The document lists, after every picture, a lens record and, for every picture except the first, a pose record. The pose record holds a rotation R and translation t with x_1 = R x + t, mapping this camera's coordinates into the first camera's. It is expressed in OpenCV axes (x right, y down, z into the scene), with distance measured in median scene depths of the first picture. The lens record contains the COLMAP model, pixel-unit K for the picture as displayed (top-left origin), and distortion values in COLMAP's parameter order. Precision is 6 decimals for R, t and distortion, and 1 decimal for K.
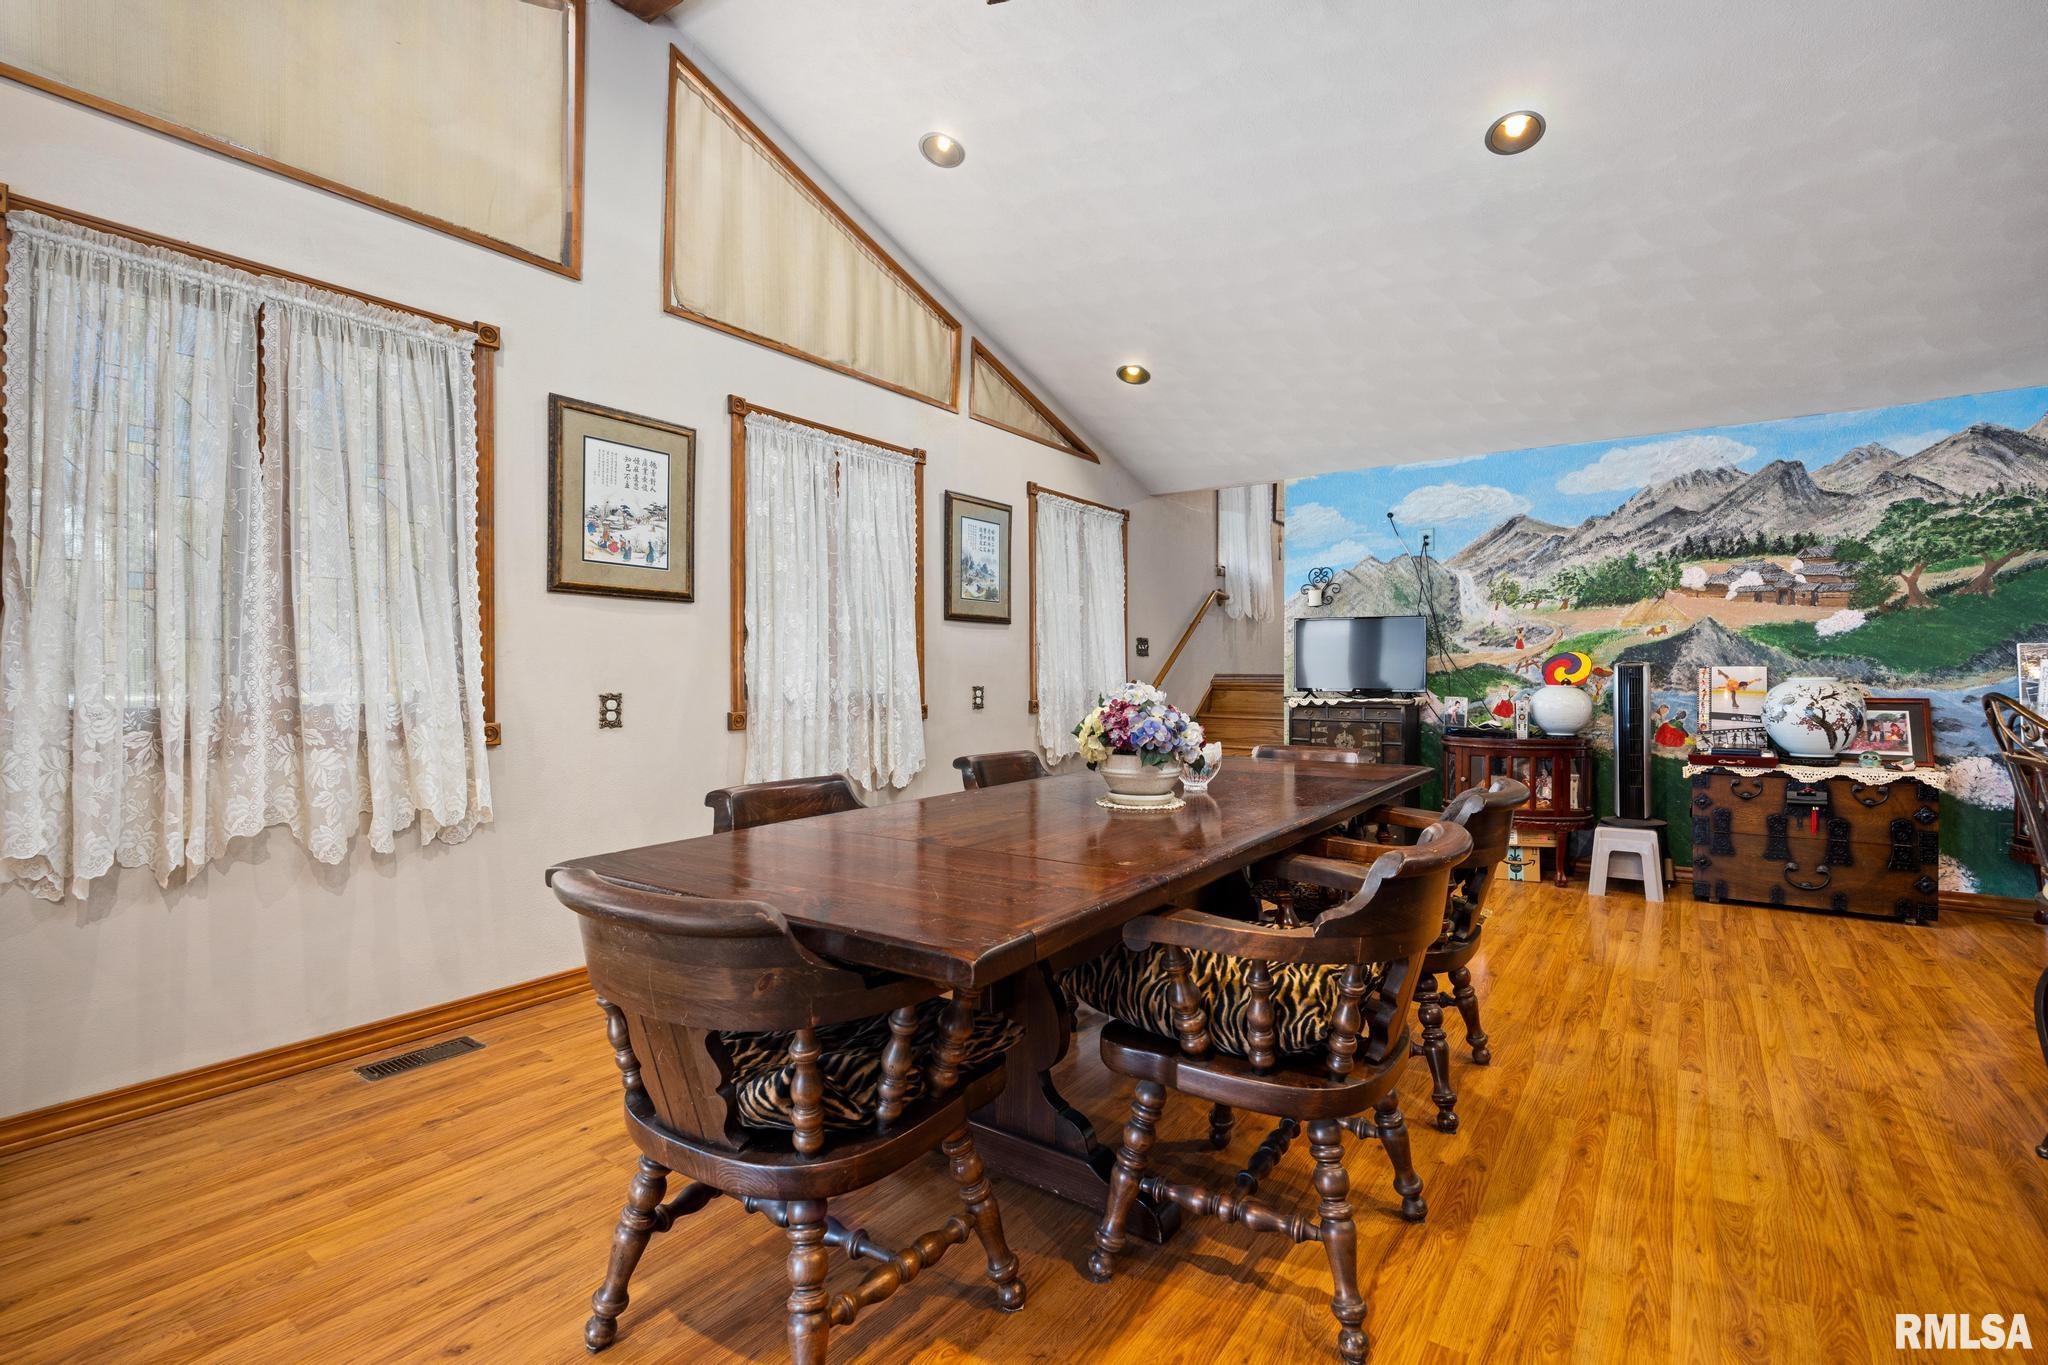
lens RADIAL K [[939.5, 0, 1036.3], [0, 939.5, 674.9], [0, 0, 1]] dist [-0.012874, 0.001357]
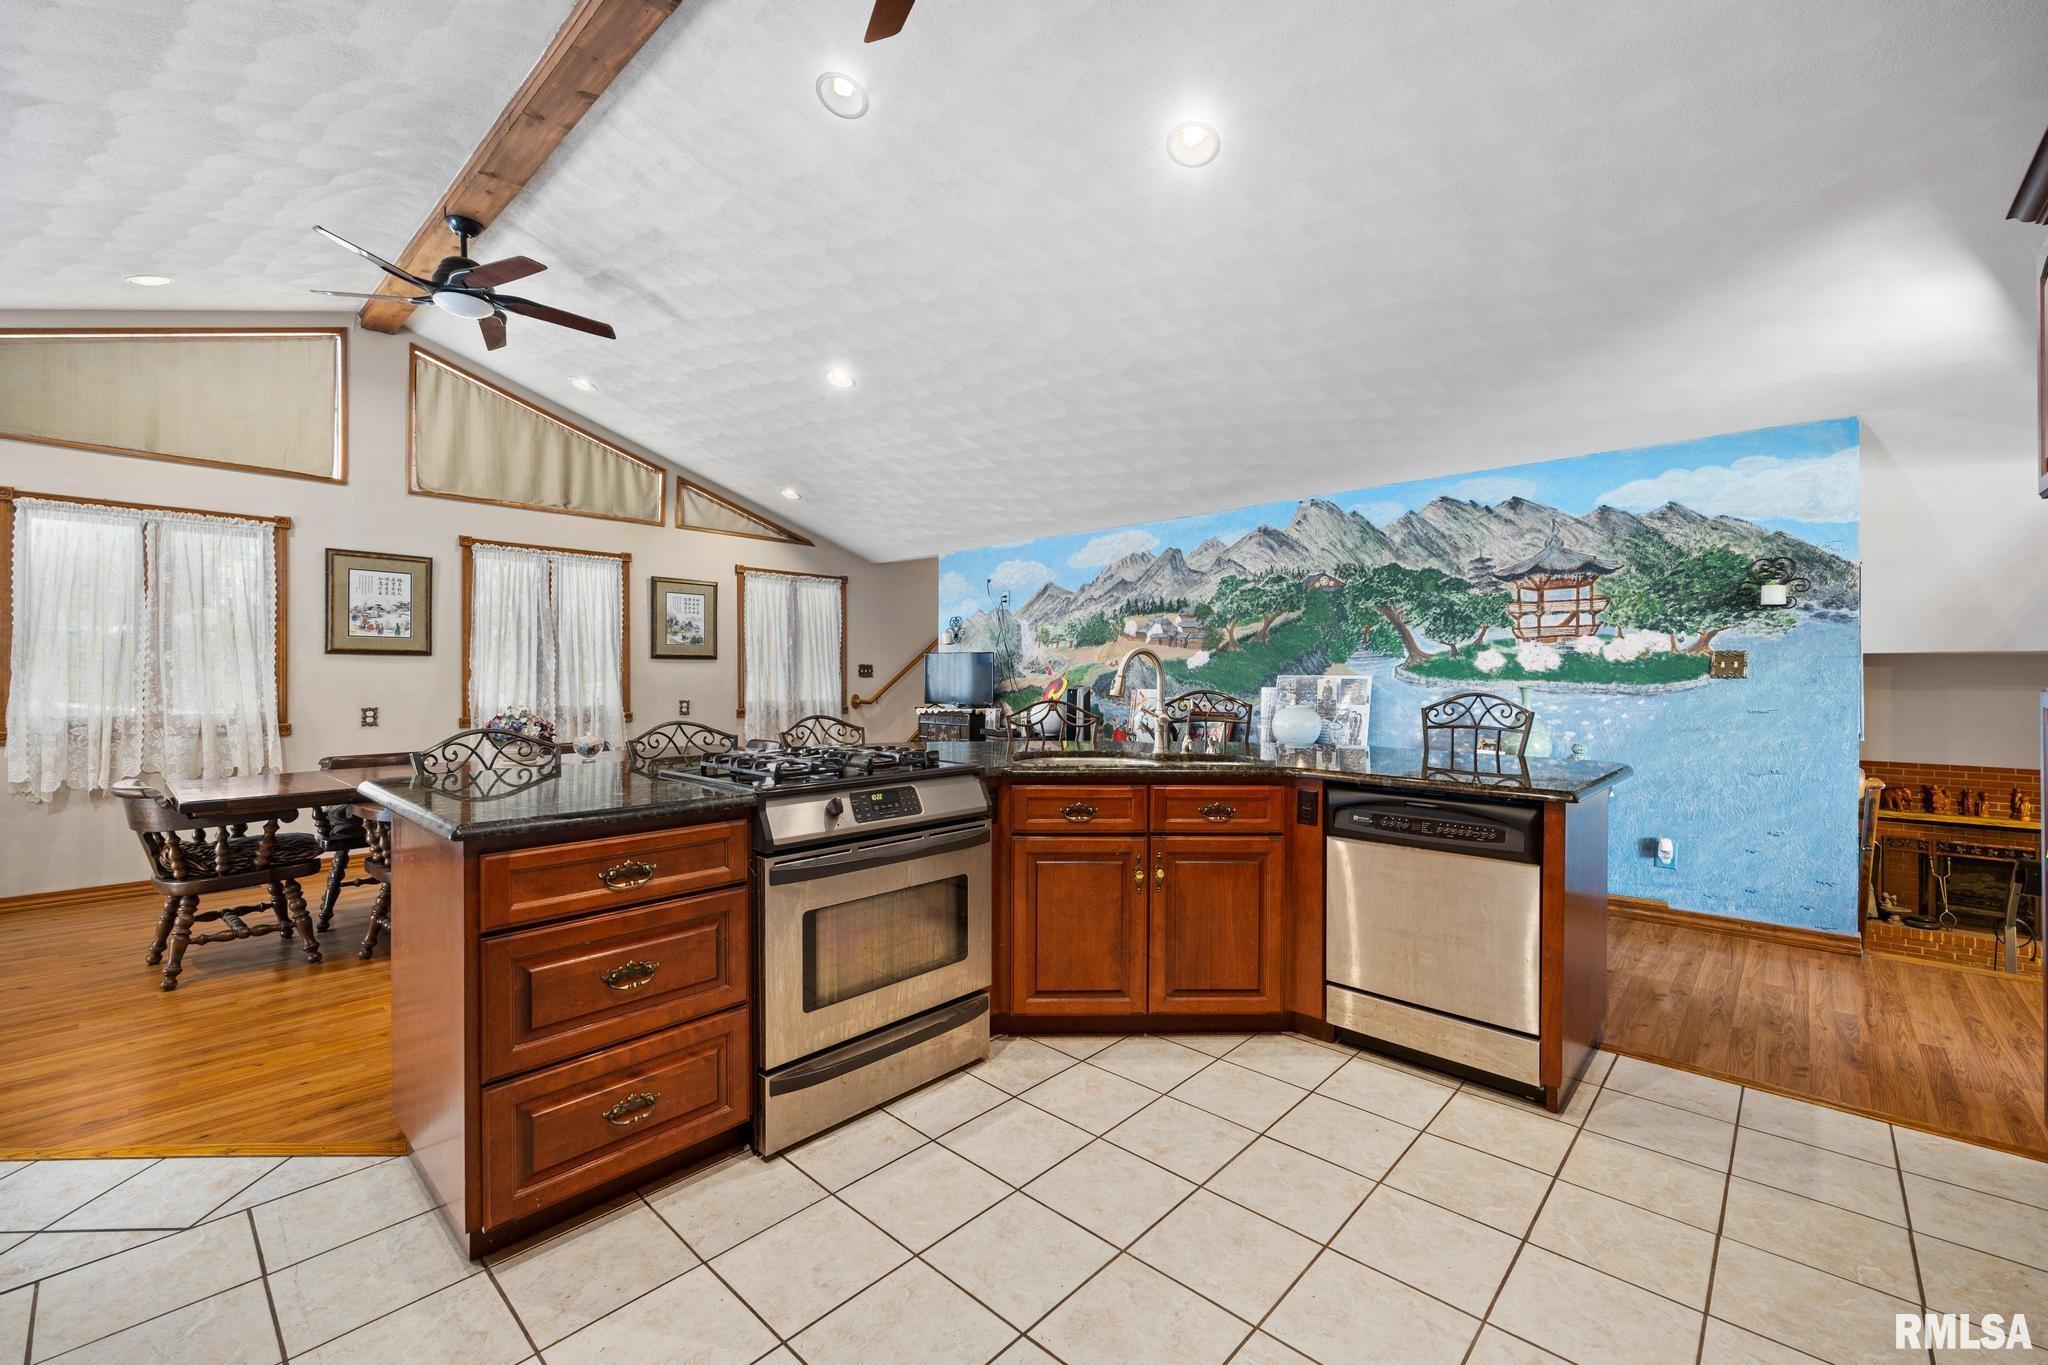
lens RADIAL K [[837.4, 0, 1027.4], [0, 837.4, 680.6], [0, 0, 1]] dist [0.000756, -0.000499]
pose [[0.990959, 0.000196, -0.134161, 0.788229], [0.000226, 0.999995, 0.003132, -0.028462], [0.134161, -0.003134, 0.990955, -0.341200]]
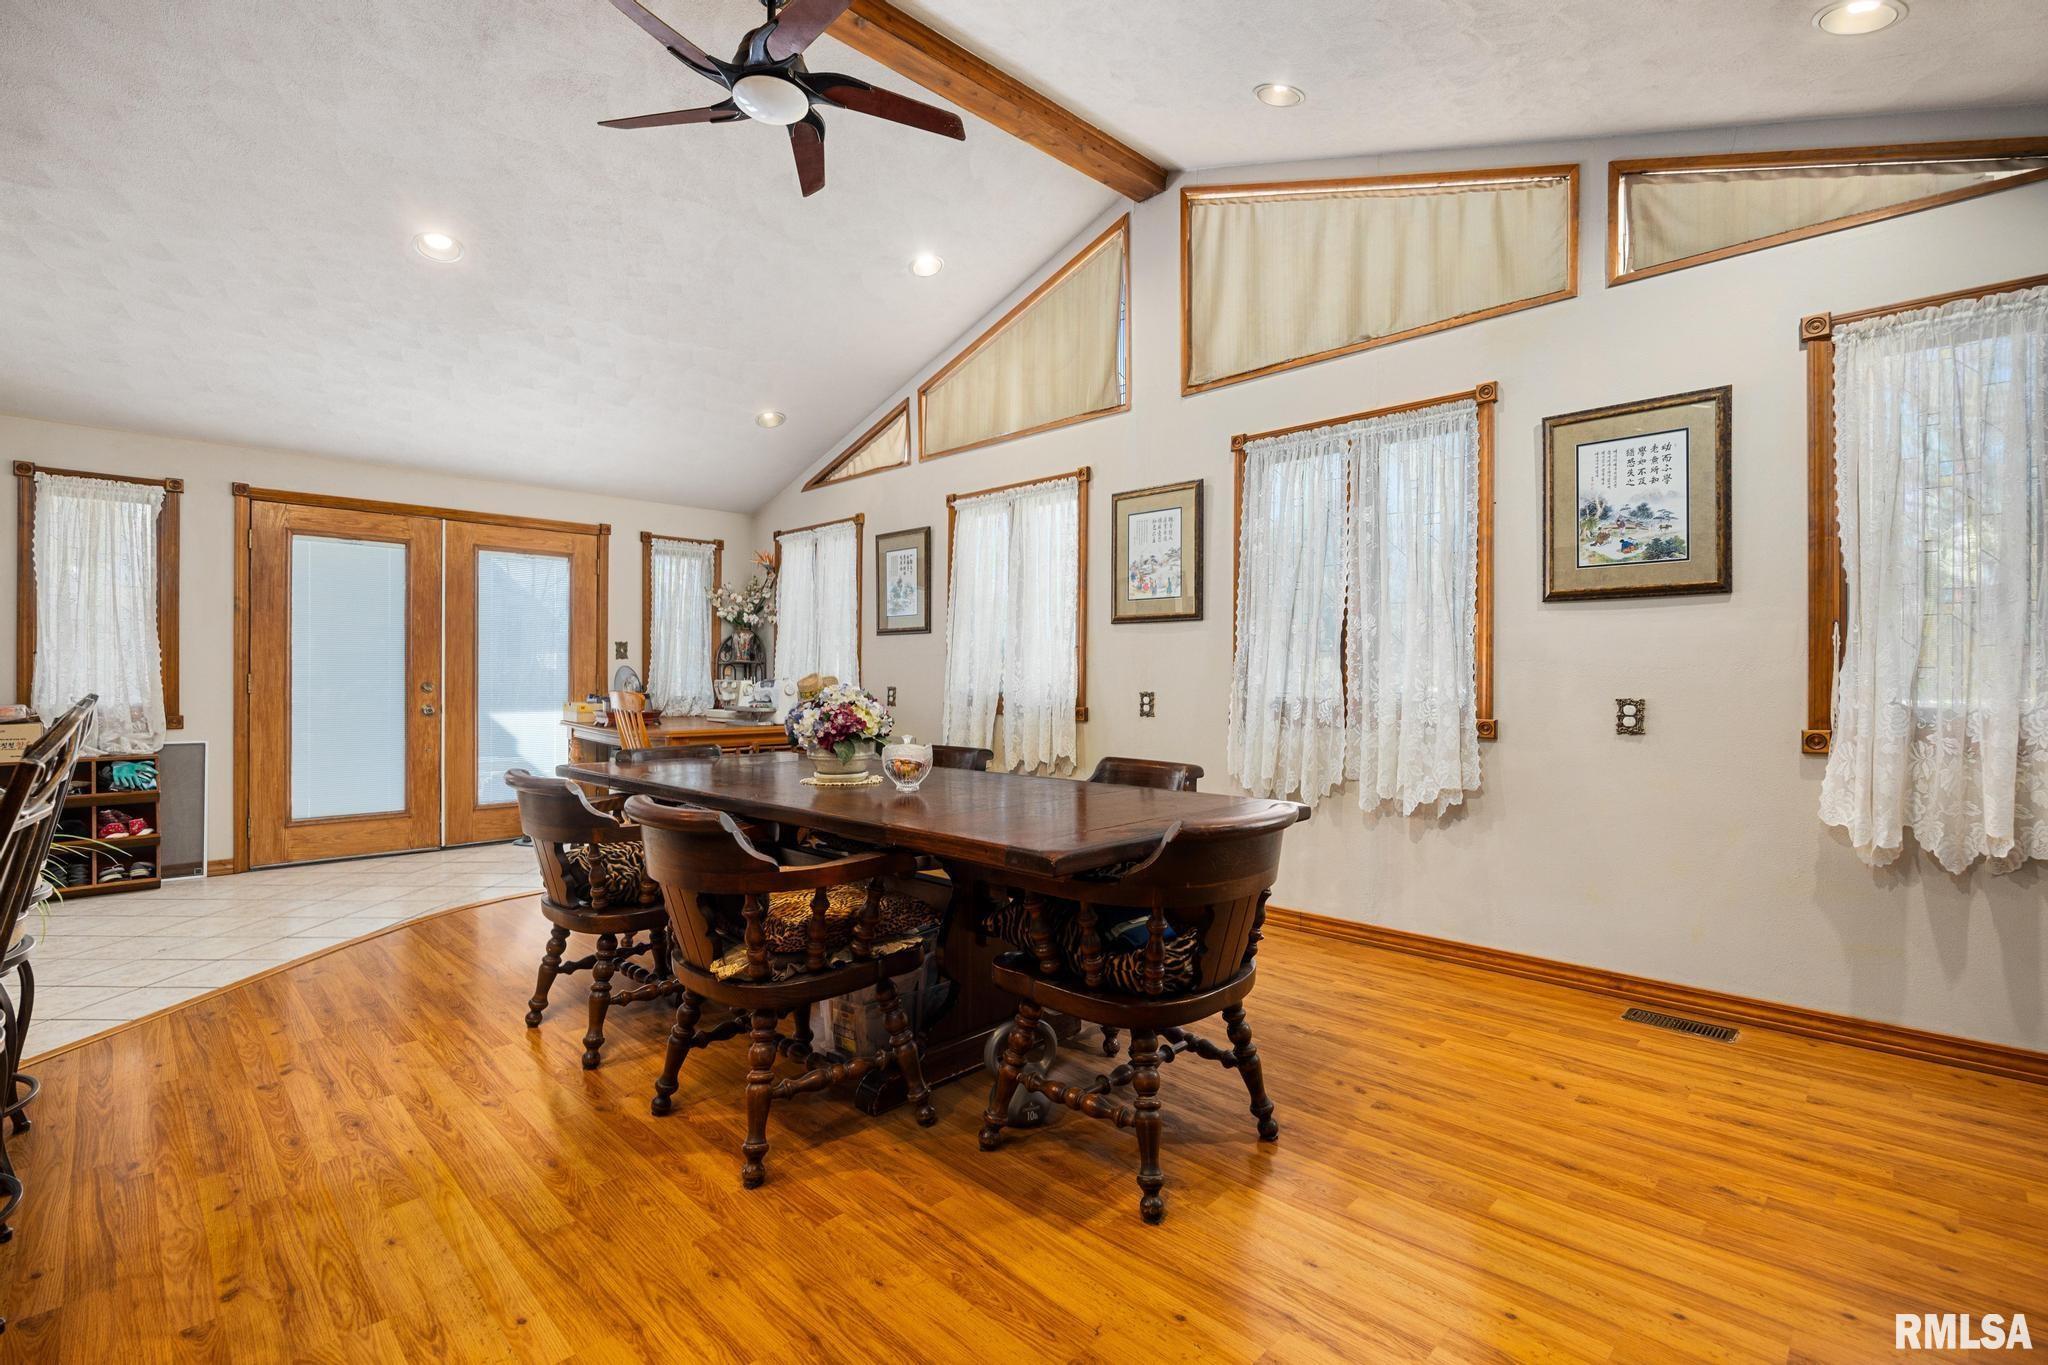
lens RADIAL K [[936.5, 0, 1038.7], [0, 936.5, 673.6], [0, 0, 1]] dist [-0.015591, 0.000316]
pose [[-0.175387, -0.004609, -0.984489, 0.718970], [-0.003961, 0.999984, -0.003976, -0.001268], [0.984492, 0.003202, -0.175402, 0.823528]]
